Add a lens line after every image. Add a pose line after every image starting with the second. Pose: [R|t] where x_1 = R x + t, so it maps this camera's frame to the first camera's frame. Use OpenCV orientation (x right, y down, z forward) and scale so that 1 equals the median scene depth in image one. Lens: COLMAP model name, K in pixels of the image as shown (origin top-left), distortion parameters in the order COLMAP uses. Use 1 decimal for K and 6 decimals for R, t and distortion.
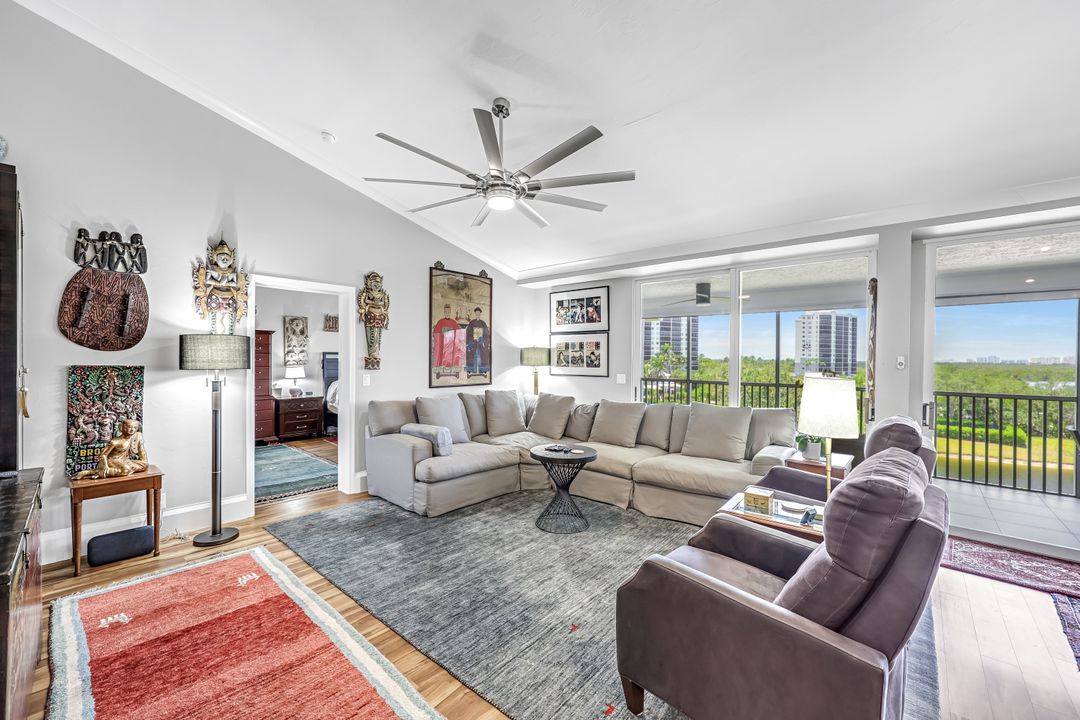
lens RADIAL K [[434.3, 0, 538.3], [0, 434.3, 357.4], [0, 0, 1]] dist [-0.000675, -0.001146]
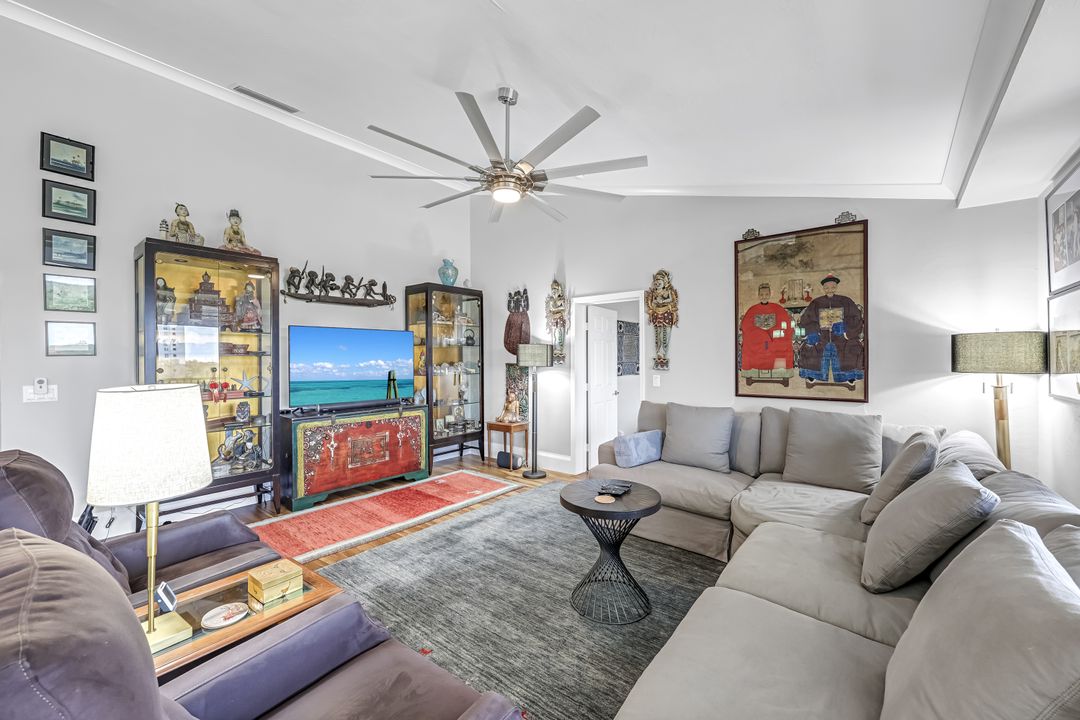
lens RADIAL K [[434.3, 0, 537.8], [0, 434.3, 357.4], [0, 0, 1]] dist [-0.000675, -0.001146]
pose [[0.034710, -0.007600, -0.999369, 0.469155], [0.004377, 0.999963, -0.007453, 0.004411], [0.999388, -0.004116, 0.034742, 0.555637]]
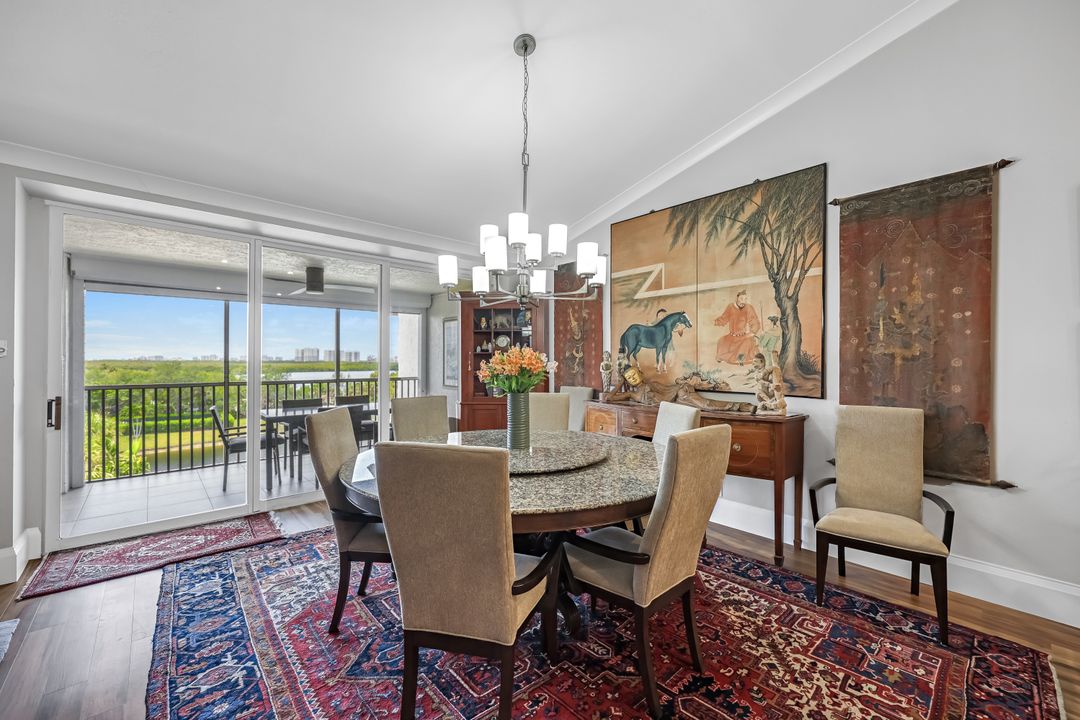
lens RADIAL K [[434.3, 0, 541.6], [0, 434.3, 358.5], [0, 0, 1]] dist [-0.000675, -0.001146]
pose [[0.104958, -0.005274, 0.994463, 0.114411], [-0.000822, 0.999985, 0.005390, 0.015332], [-0.994476, -0.001383, 0.104952, -0.011698]]
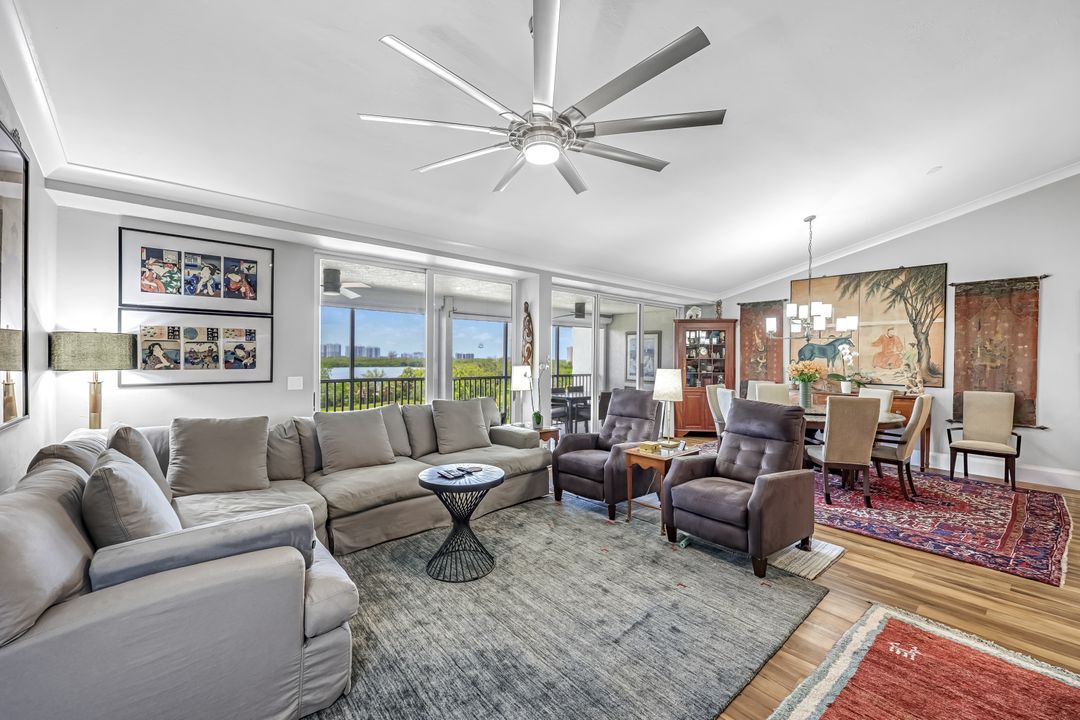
lens RADIAL K [[434.3, 0, 539.3], [0, 434.3, 357.9], [0, 0, 1]] dist [-0.000675, -0.001146]
pose [[0.147997, -0.008699, 0.988950, -0.455672], [-0.009007, 0.999908, 0.010144, -0.003759], [-0.988947, -0.010409, 0.147905, 0.482107]]
